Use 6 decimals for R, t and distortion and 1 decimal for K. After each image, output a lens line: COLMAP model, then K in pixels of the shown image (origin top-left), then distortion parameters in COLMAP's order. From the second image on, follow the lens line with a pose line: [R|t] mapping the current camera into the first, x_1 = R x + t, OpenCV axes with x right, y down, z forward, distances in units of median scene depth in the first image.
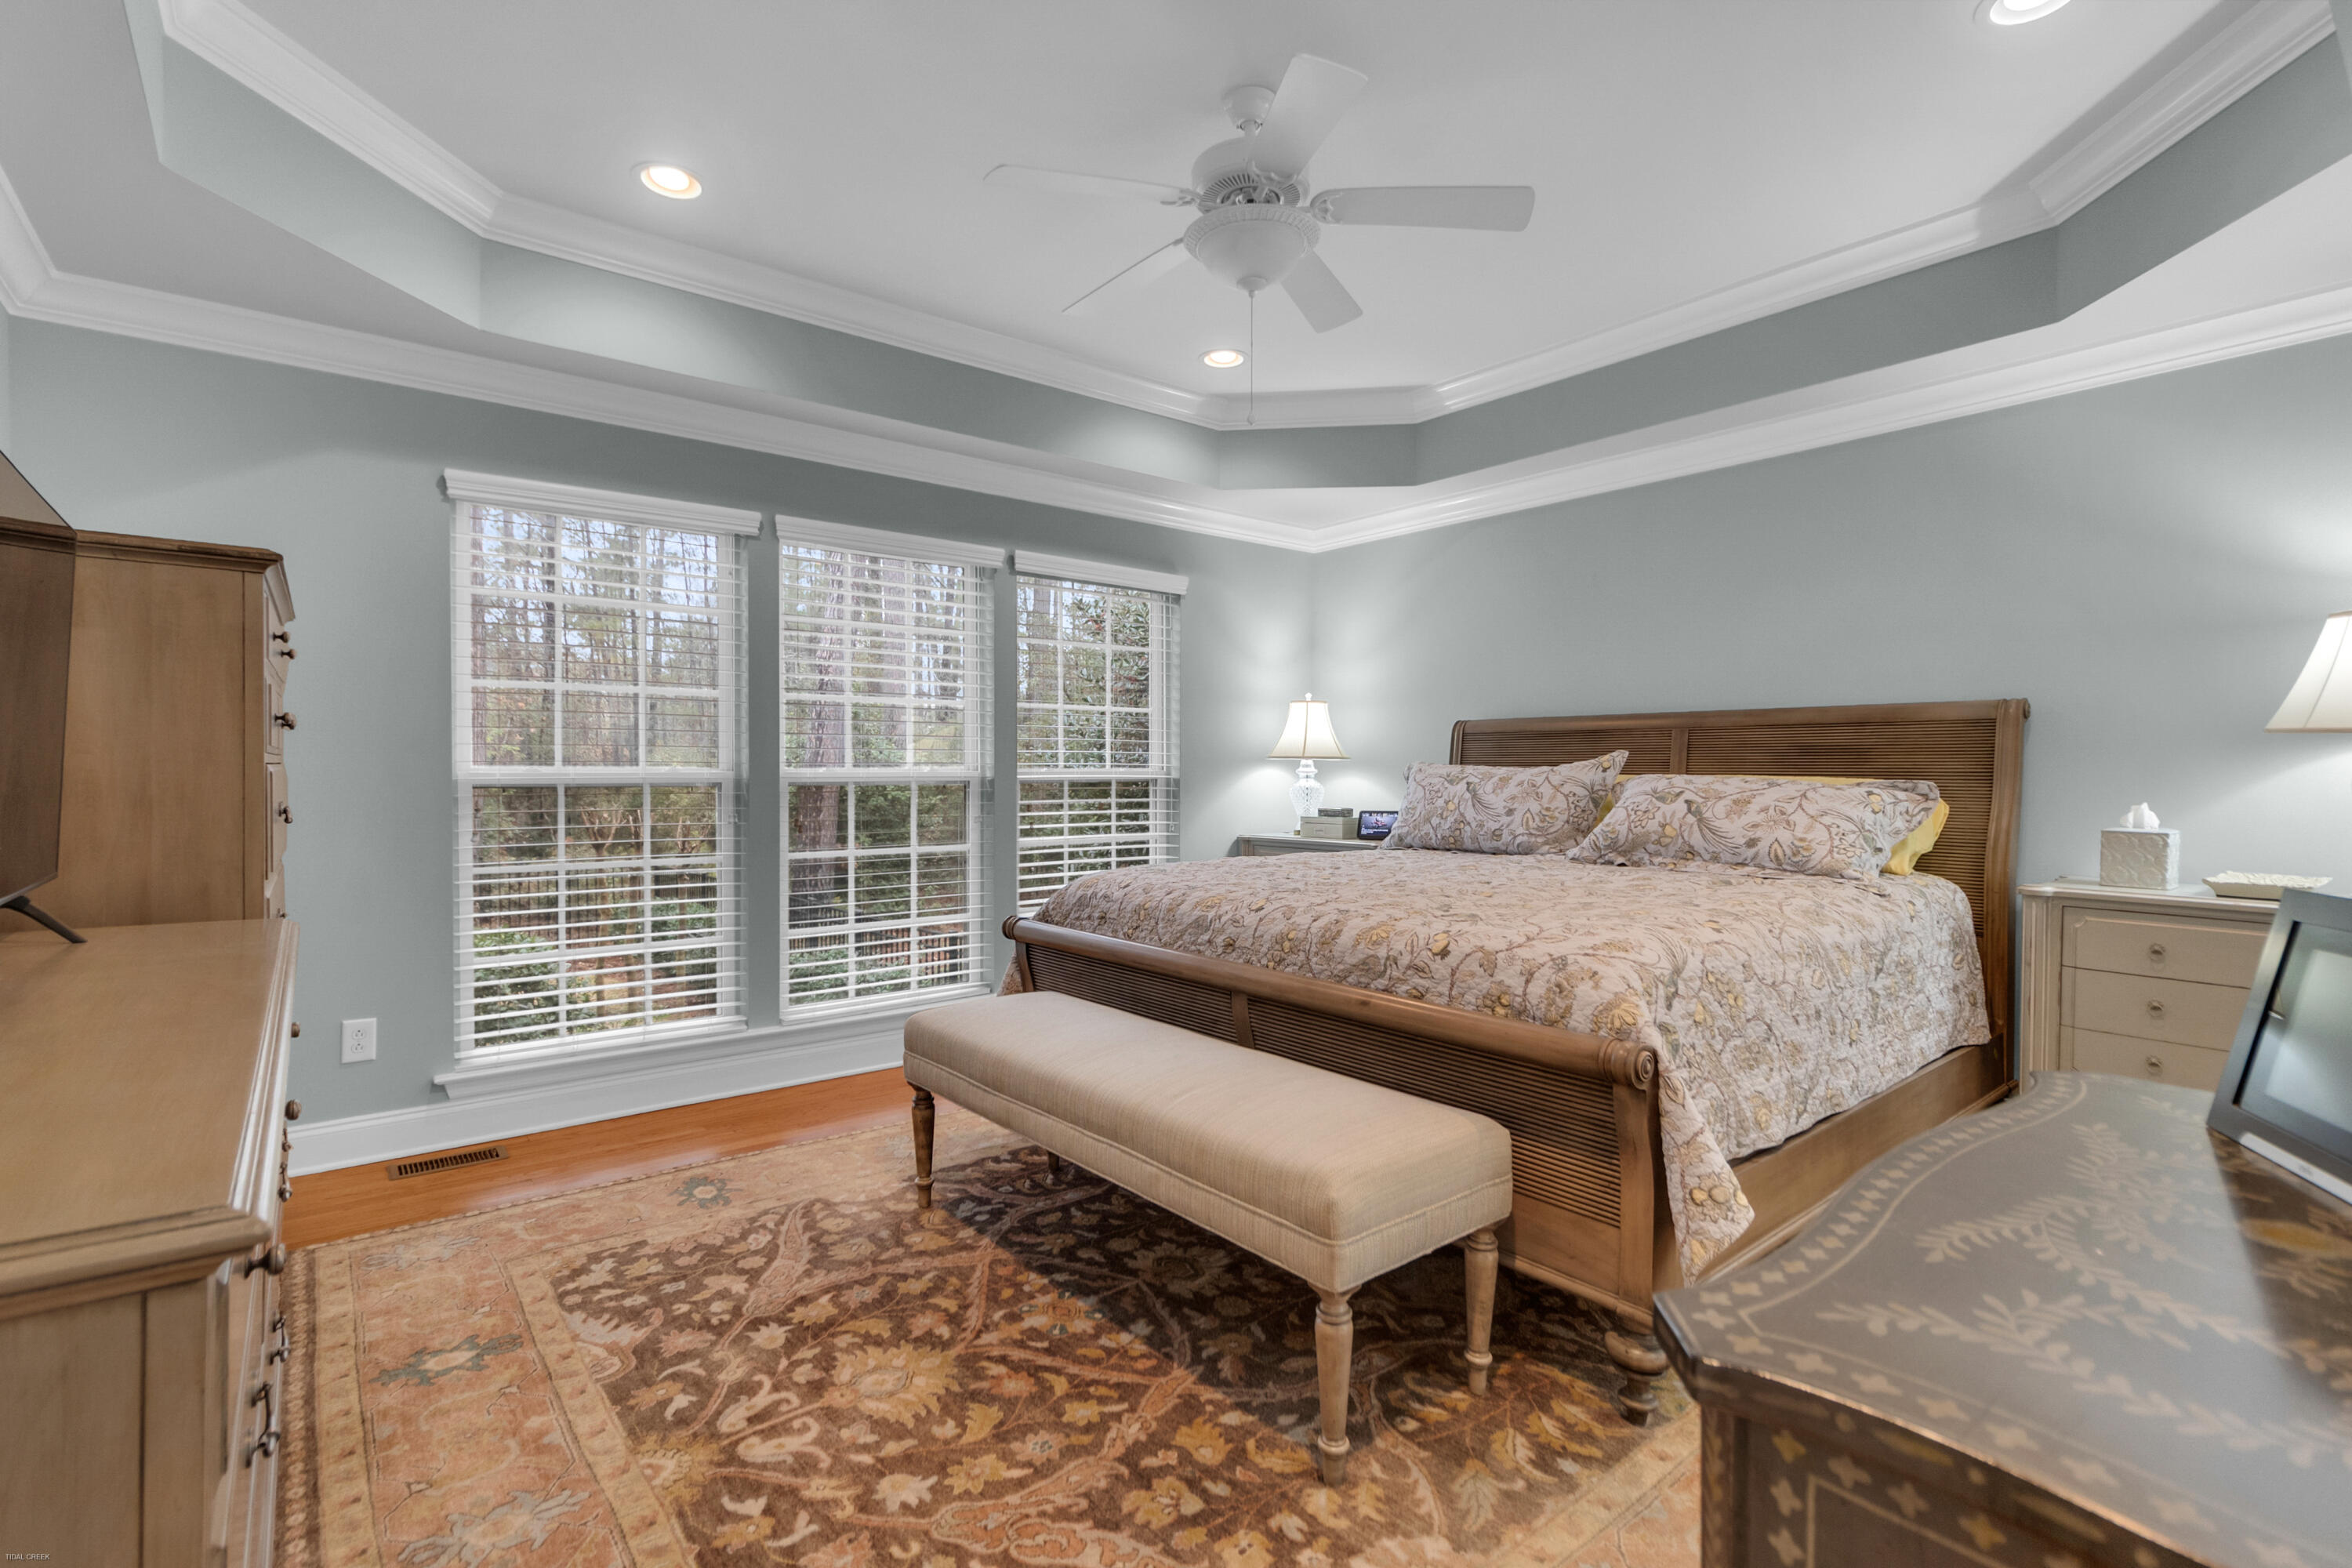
lens RADIAL K [[1080.3, 0, 1170.1], [0, 1080.3, 780.3], [0, 0, 1]] dist [0.001666, -0.000089]
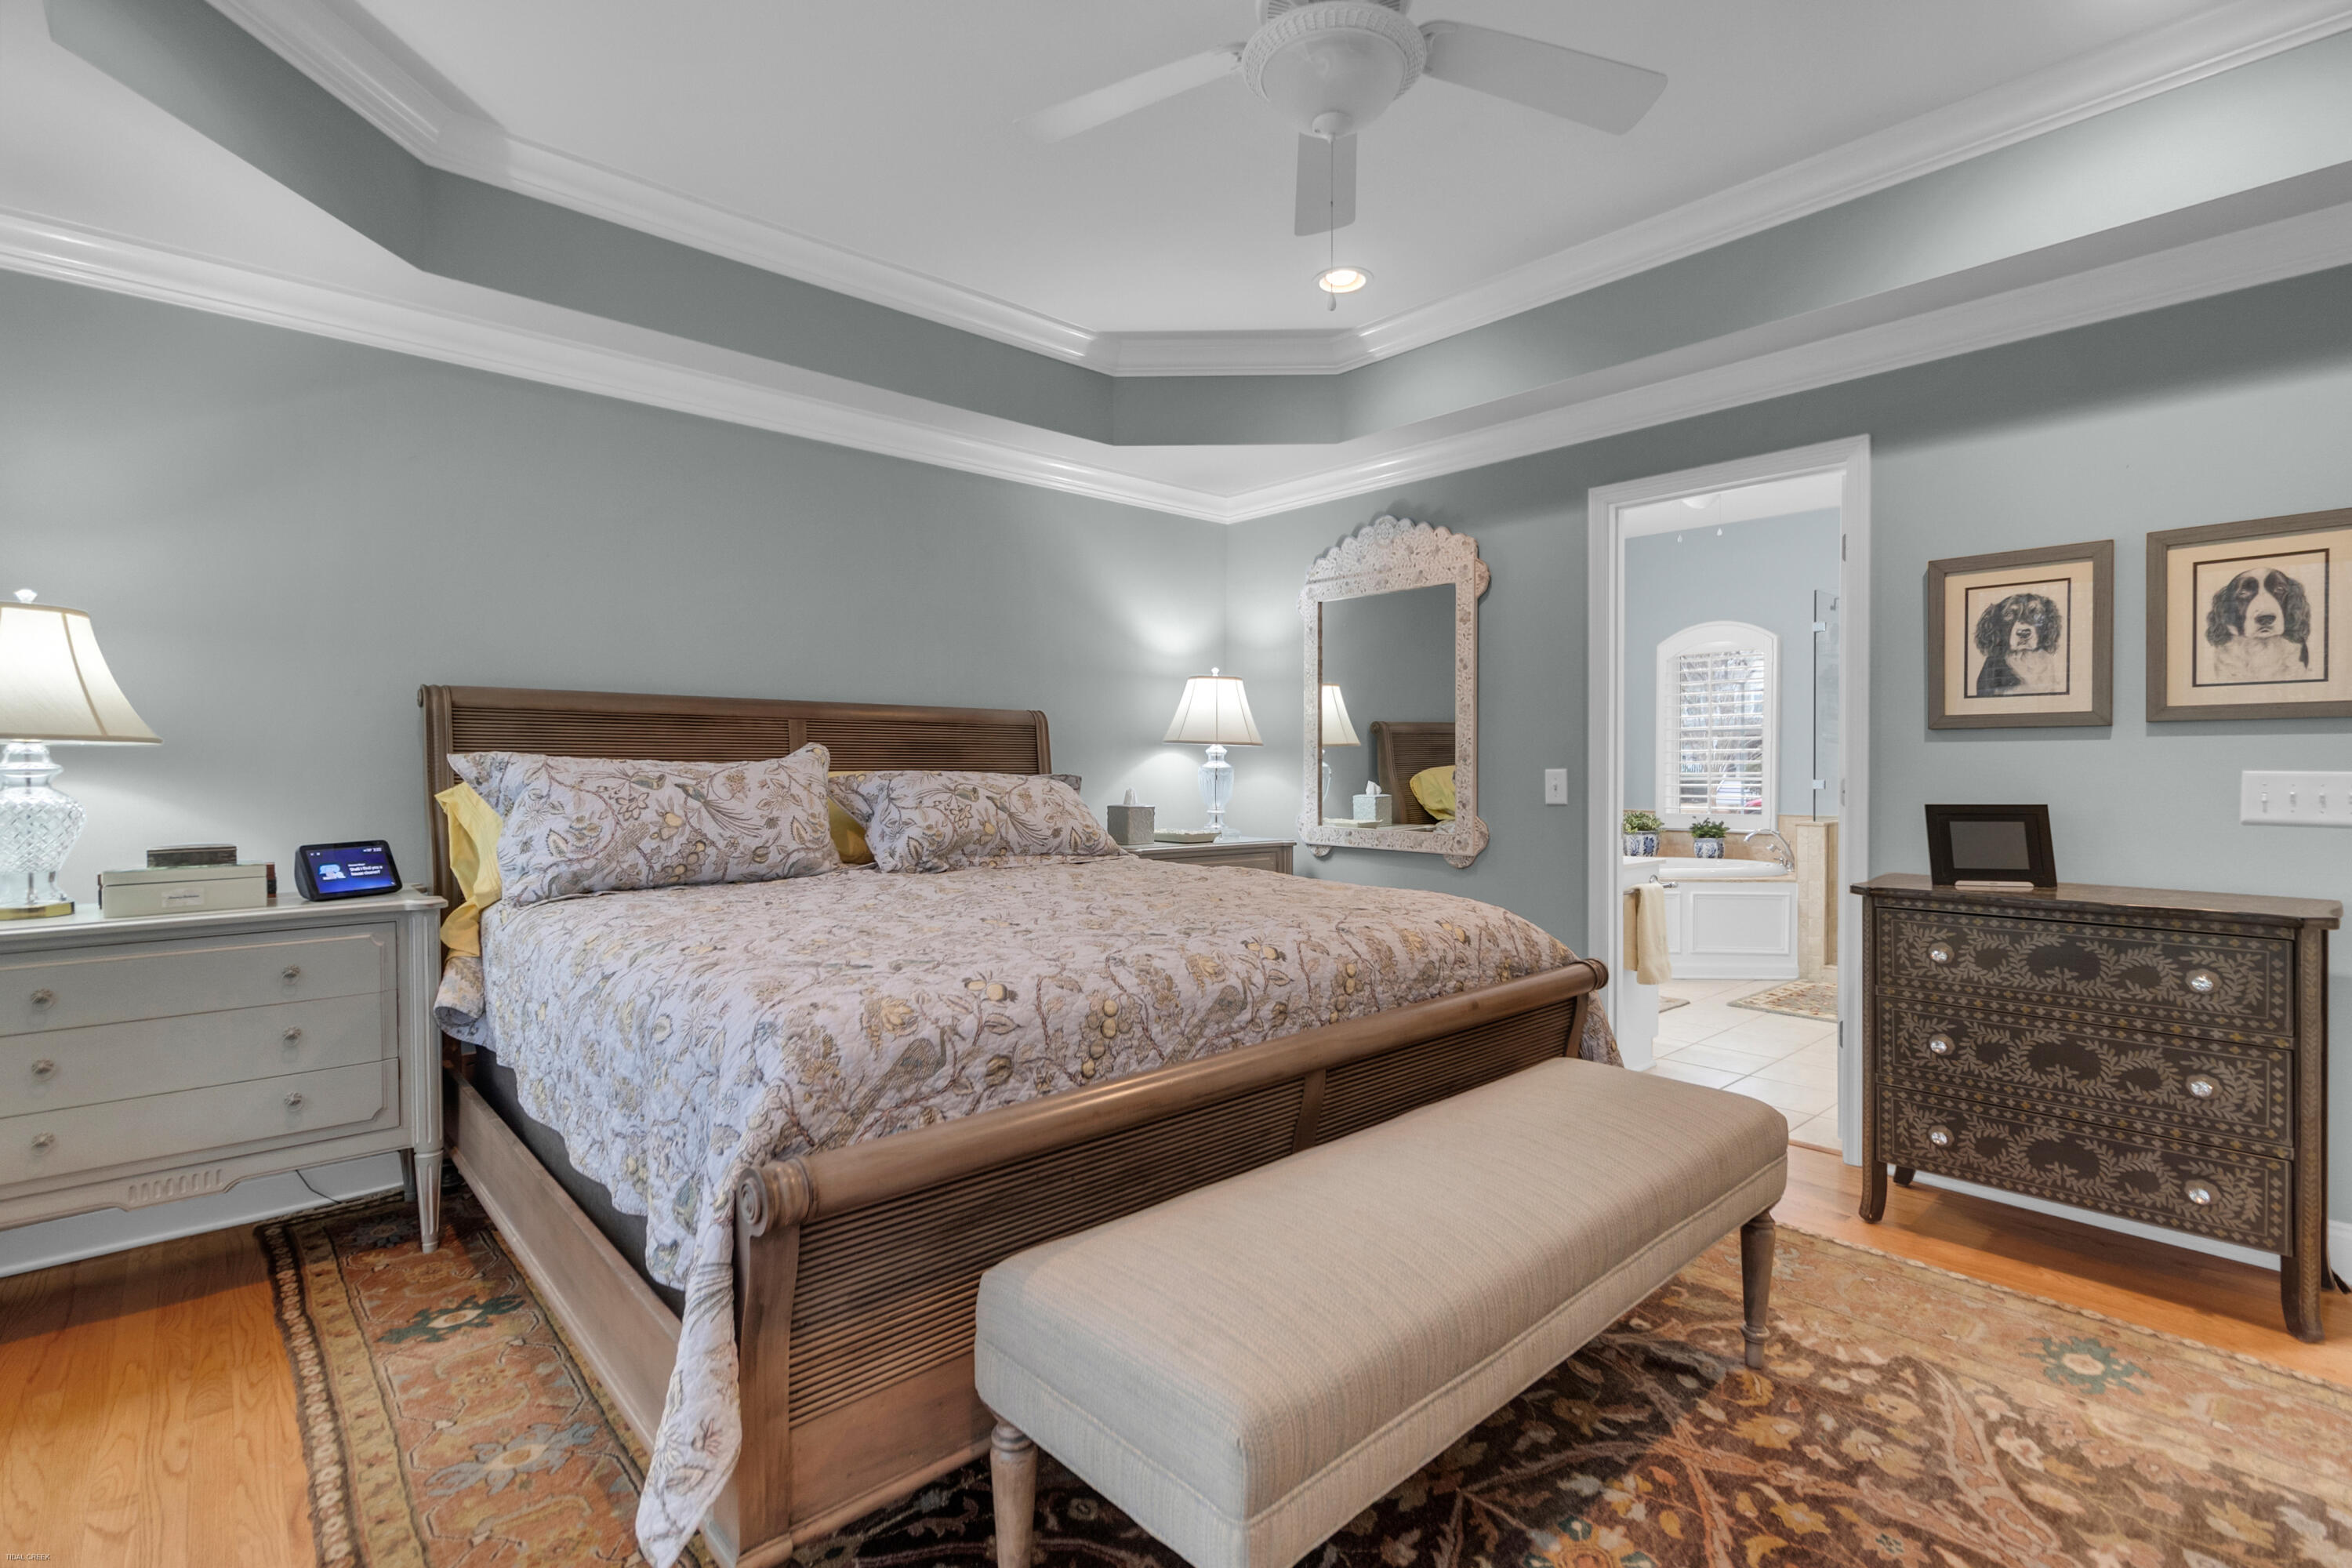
lens RADIAL K [[1080.3, 0, 1179.3], [0, 1080.3, 780.0], [0, 0, 1]] dist [0.001666, -0.000089]
pose [[-0.059684, -0.015327, 0.998100, -0.635662], [0.008600, 0.999837, 0.015868, -0.013315], [-0.998180, 0.009530, -0.059542, 1.085564]]
